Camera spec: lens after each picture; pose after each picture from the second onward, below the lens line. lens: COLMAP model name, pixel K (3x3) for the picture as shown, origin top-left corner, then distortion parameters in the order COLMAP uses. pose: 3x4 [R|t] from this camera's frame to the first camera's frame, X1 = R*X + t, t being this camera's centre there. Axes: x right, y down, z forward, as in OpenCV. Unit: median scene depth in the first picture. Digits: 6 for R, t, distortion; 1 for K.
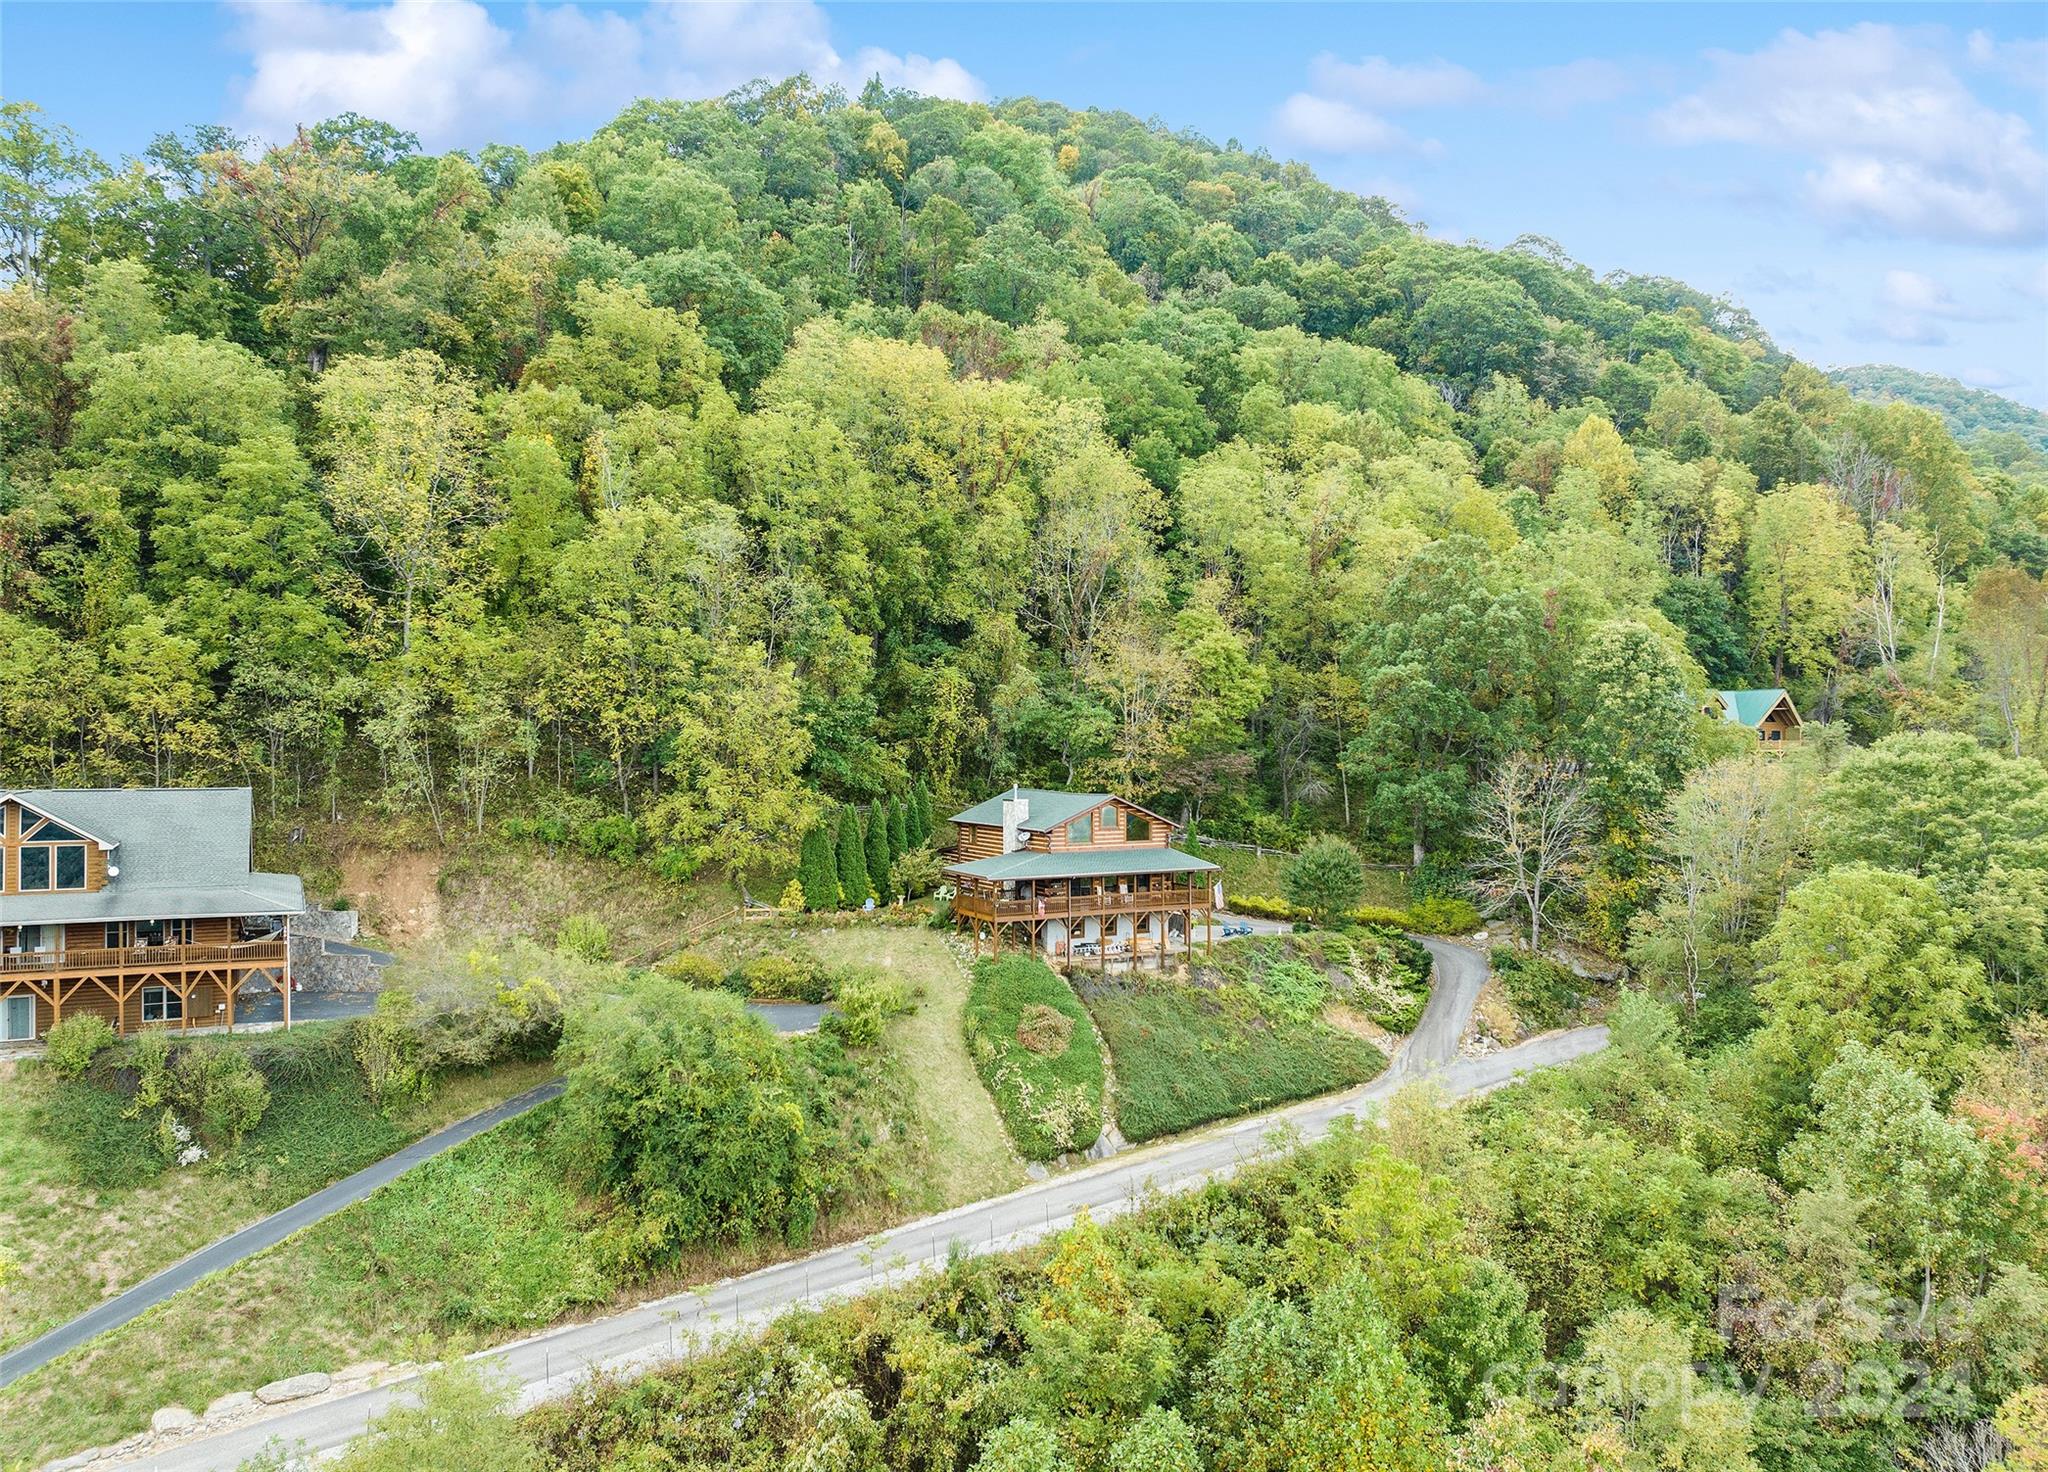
lens RADIAL K [[999.4, 0, 1046.9], [0, 999.4, 788.5], [0, 0, 1]] dist [-0.031491, 0.000080]
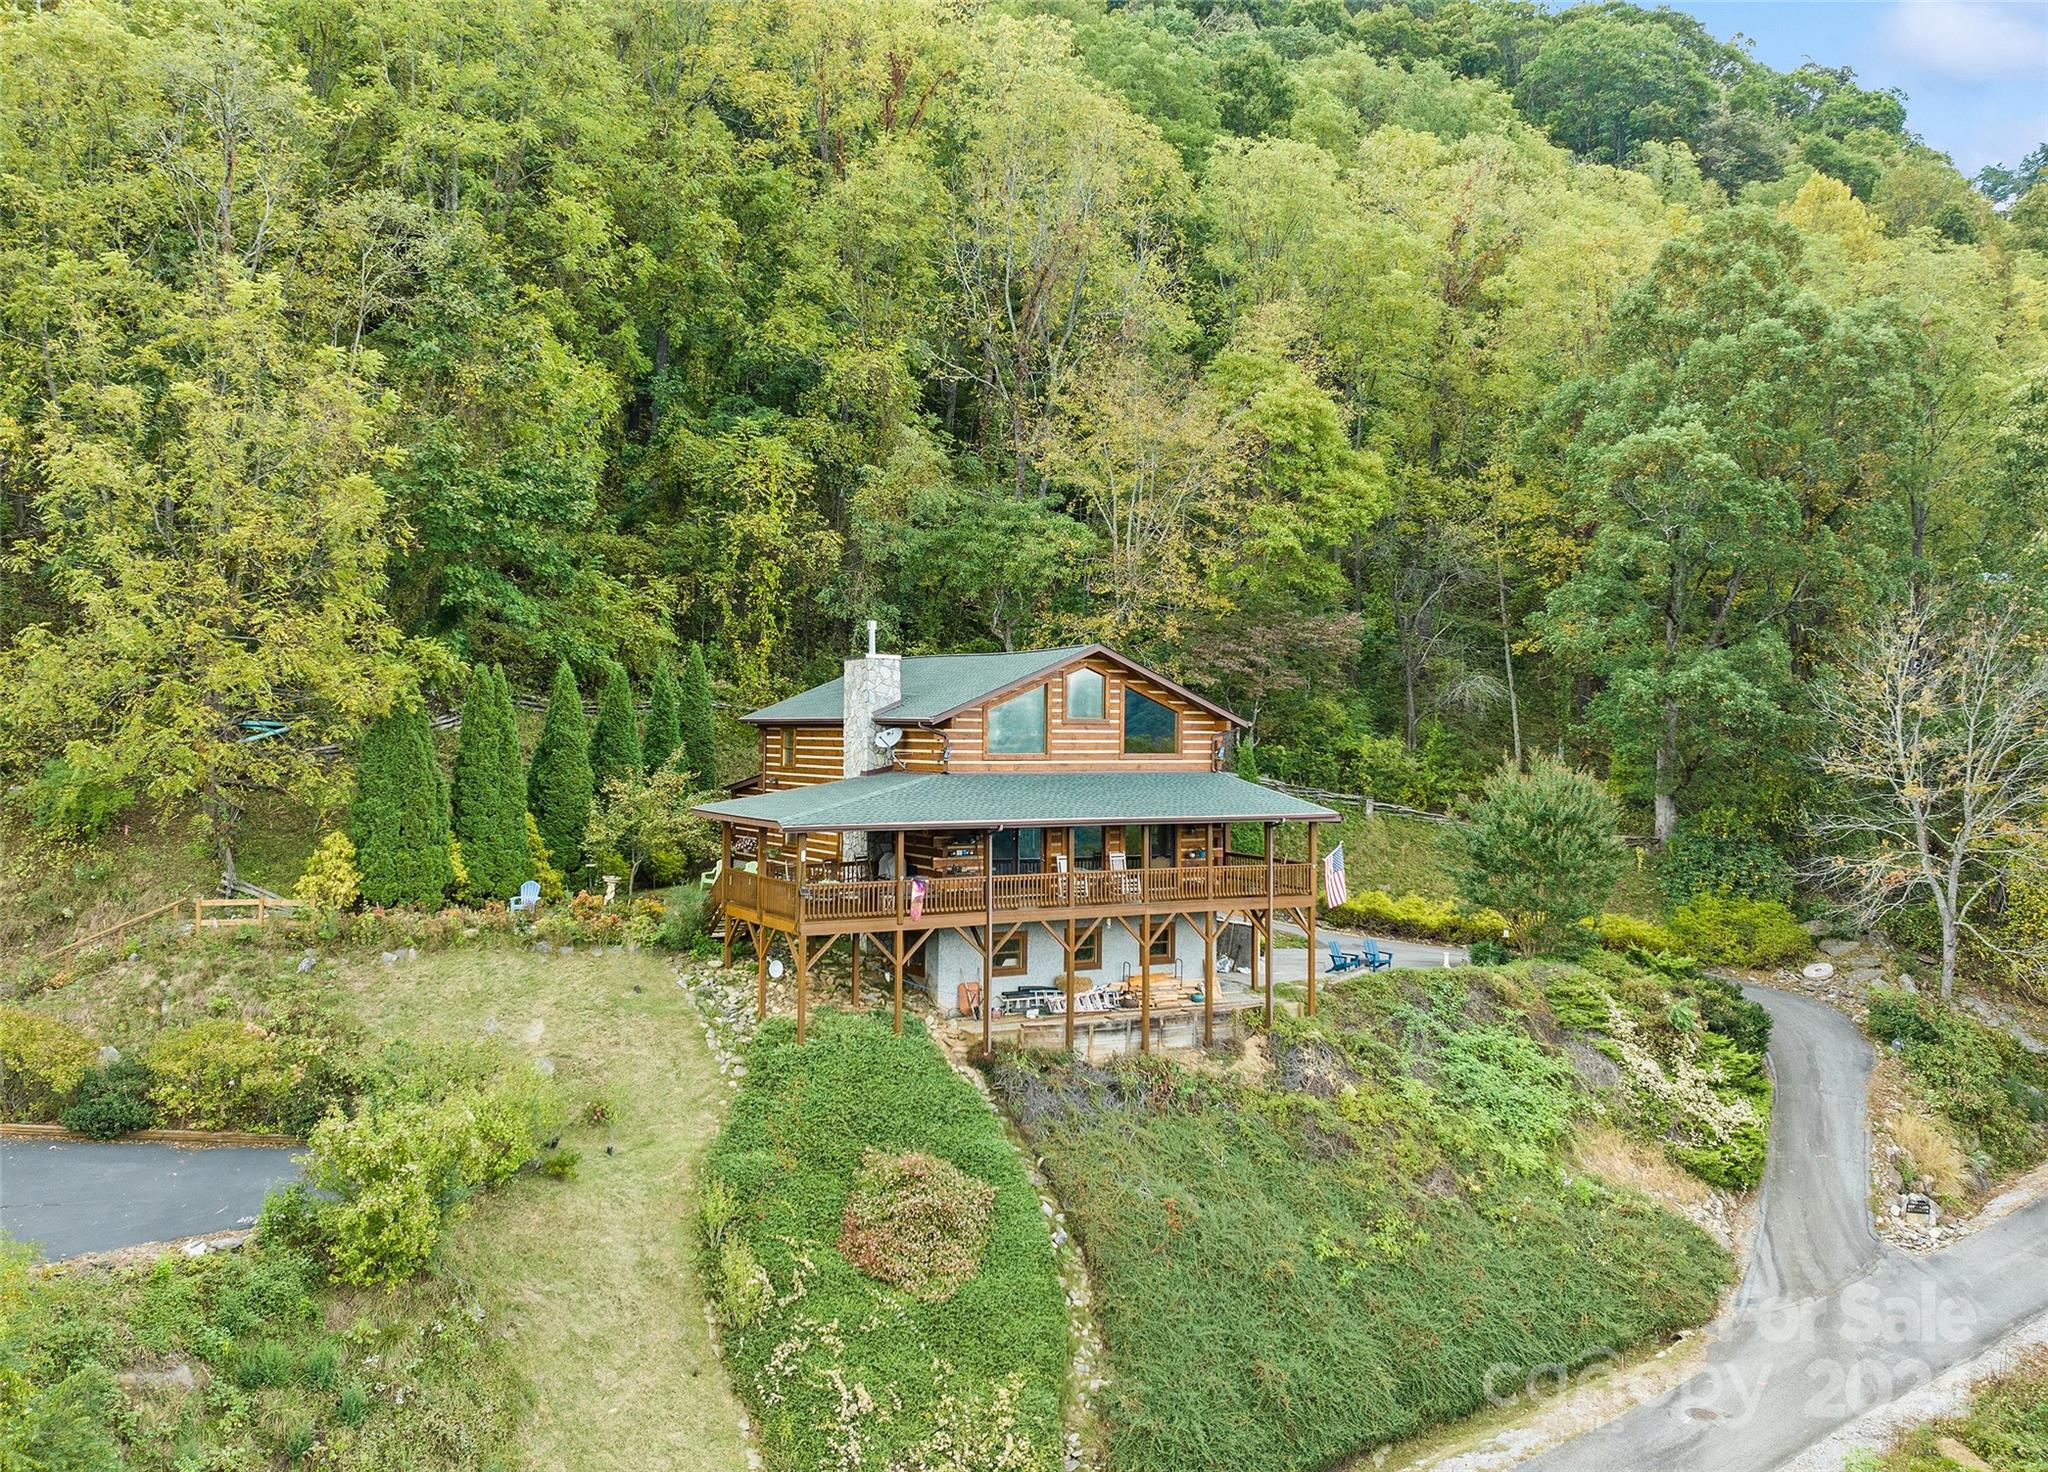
lens RADIAL K [[1435.1, 0, 1026.5], [0, 1435.1, 724.6], [0, 0, 1]] dist [-0.038599, 0.000510]
pose [[0.999609, 0.007549, 0.026914, 0.019203], [-0.006954, 0.999731, -0.022125, 0.052890], [-0.027074, 0.021929, 0.999393, 0.362385]]
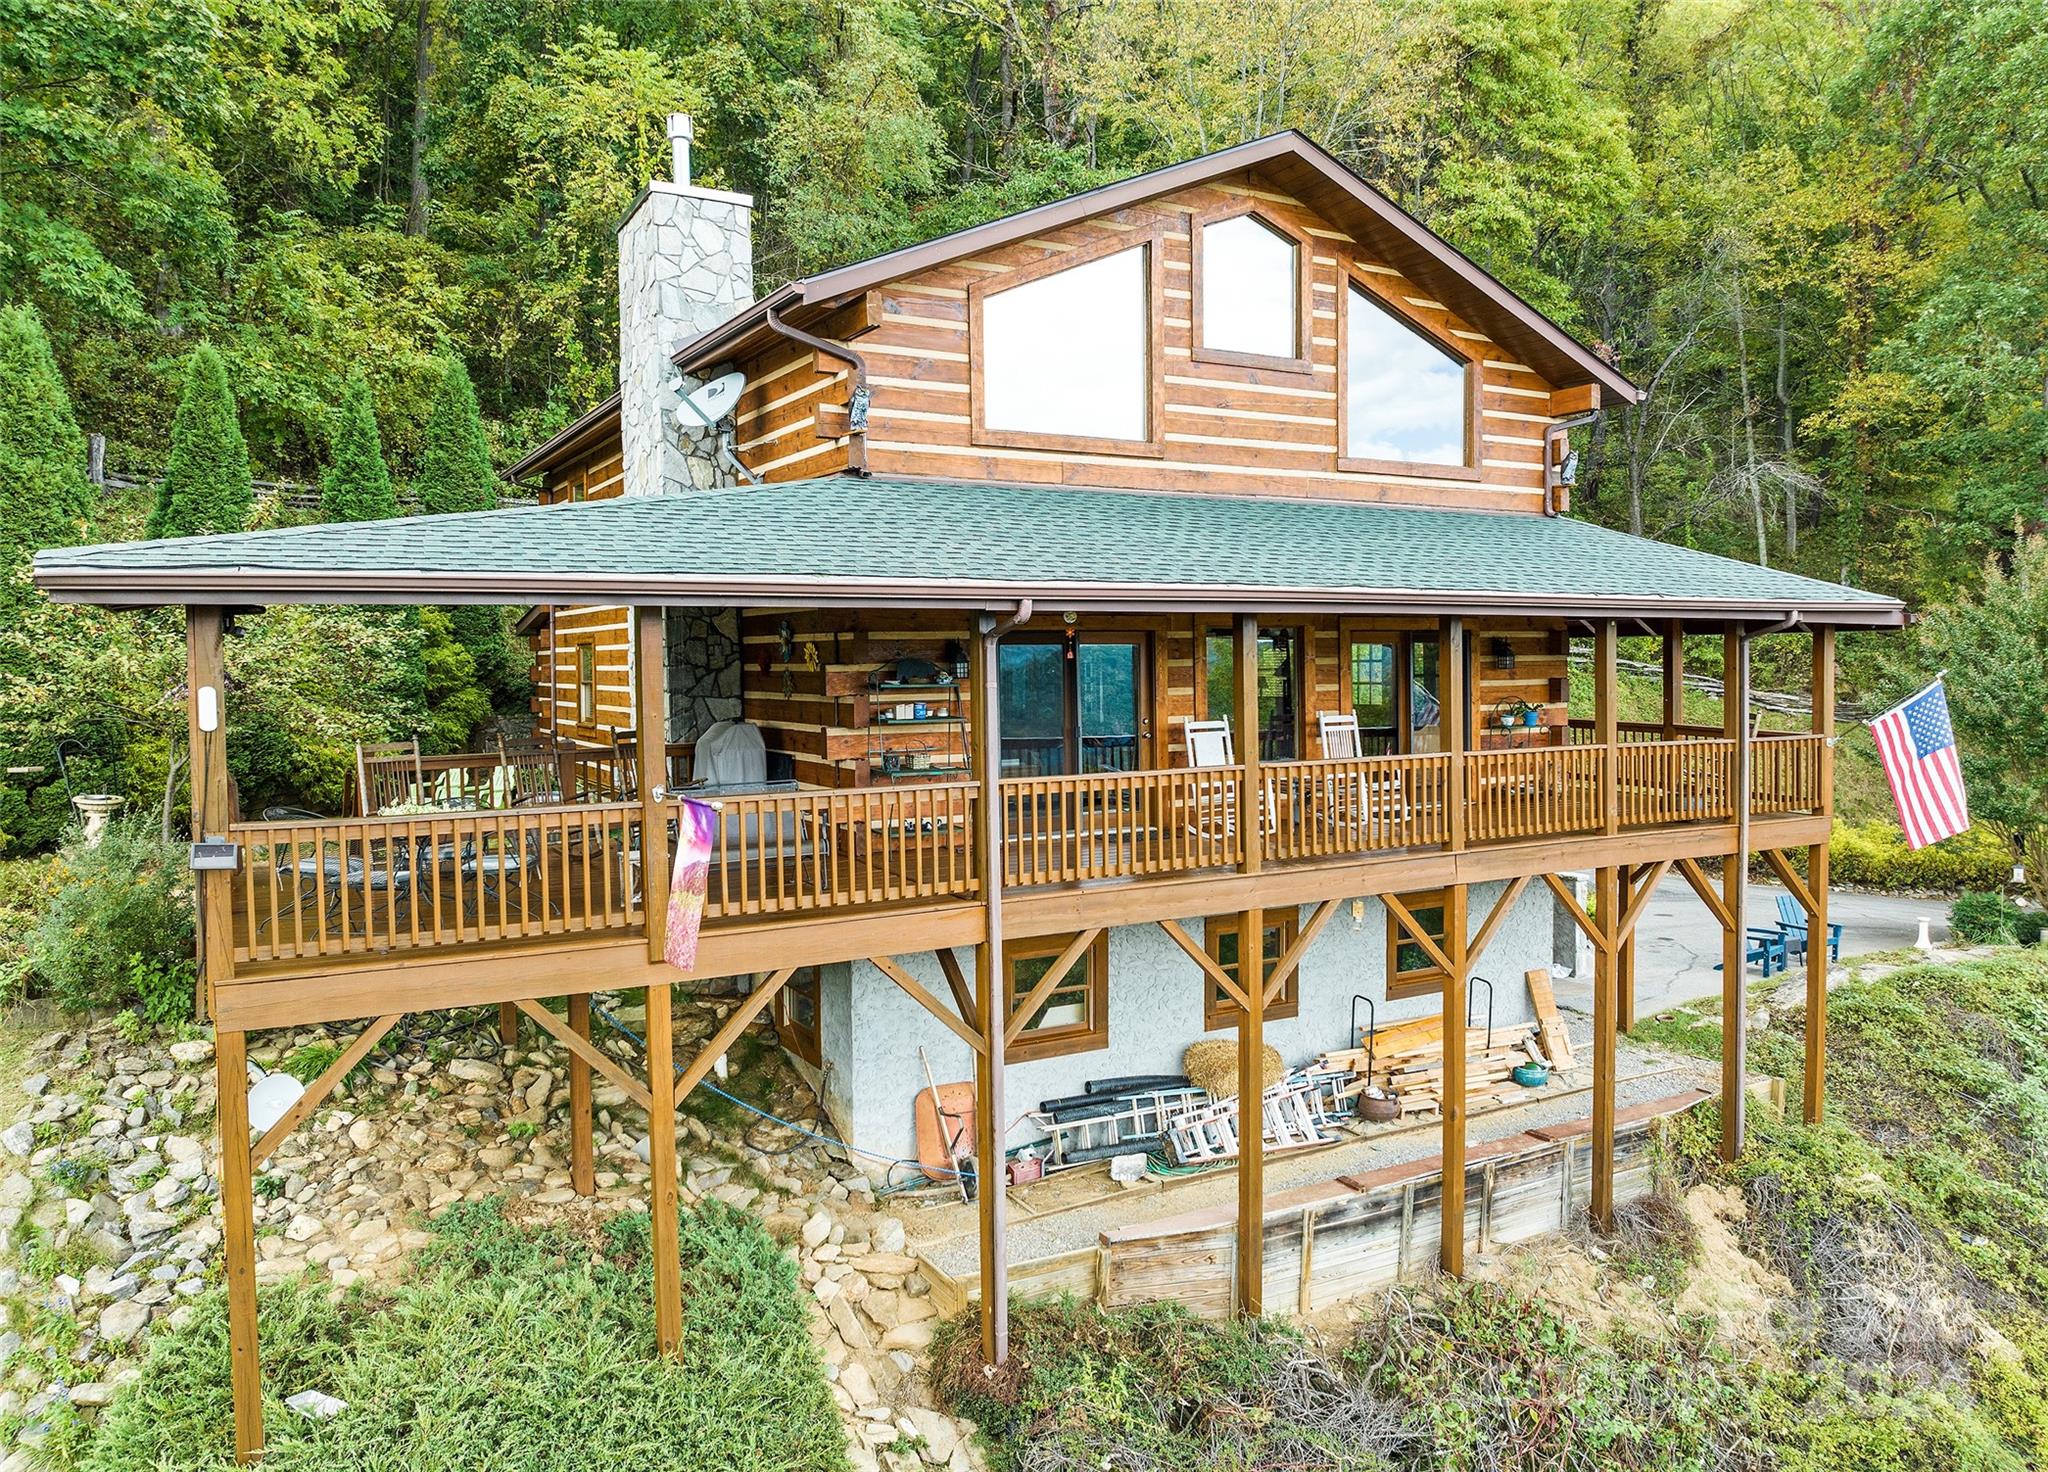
lens RADIAL K [[1435.1, 0, 1026.5], [0, 1435.1, 724.6], [0, 0, 1]] dist [-0.038599, 0.000510]
pose [[0.999914, -0.012999, 0.001890, 0.023945], [0.012906, 0.998989, 0.043066, 0.084178], [-0.002448, -0.043038, 0.999070, 0.733957]]
